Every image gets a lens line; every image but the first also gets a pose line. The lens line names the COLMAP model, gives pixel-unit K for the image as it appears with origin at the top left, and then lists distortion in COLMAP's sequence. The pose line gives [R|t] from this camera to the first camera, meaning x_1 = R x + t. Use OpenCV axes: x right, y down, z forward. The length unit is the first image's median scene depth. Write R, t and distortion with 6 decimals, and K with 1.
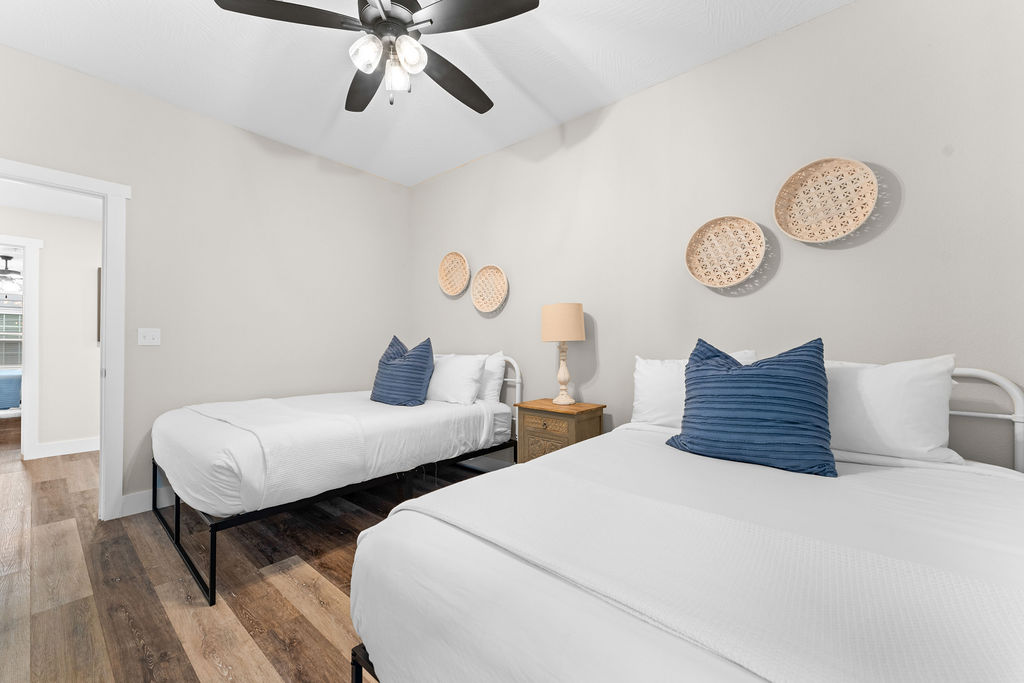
lens RADIAL K [[417.3, 0, 509.4], [0, 417.3, 343.5], [0, 0, 1]] dist [-0.001747, -0.000246]
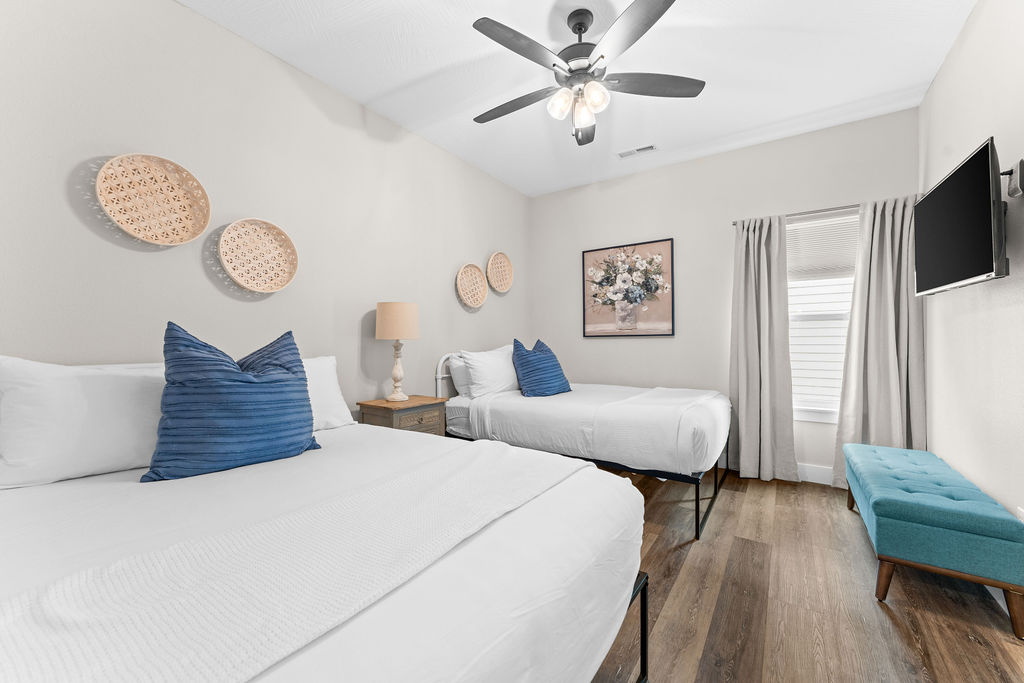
lens RADIAL K [[409.0, 0, 512.0], [0, 409.0, 341.5], [0, 0, 1]] dist [0.001497, 0.000151]
pose [[-0.125792, -0.010322, 0.992003, -1.296844], [-0.014936, 0.999852, 0.008509, -0.016541], [-0.991944, -0.013746, -0.125927, 1.215177]]
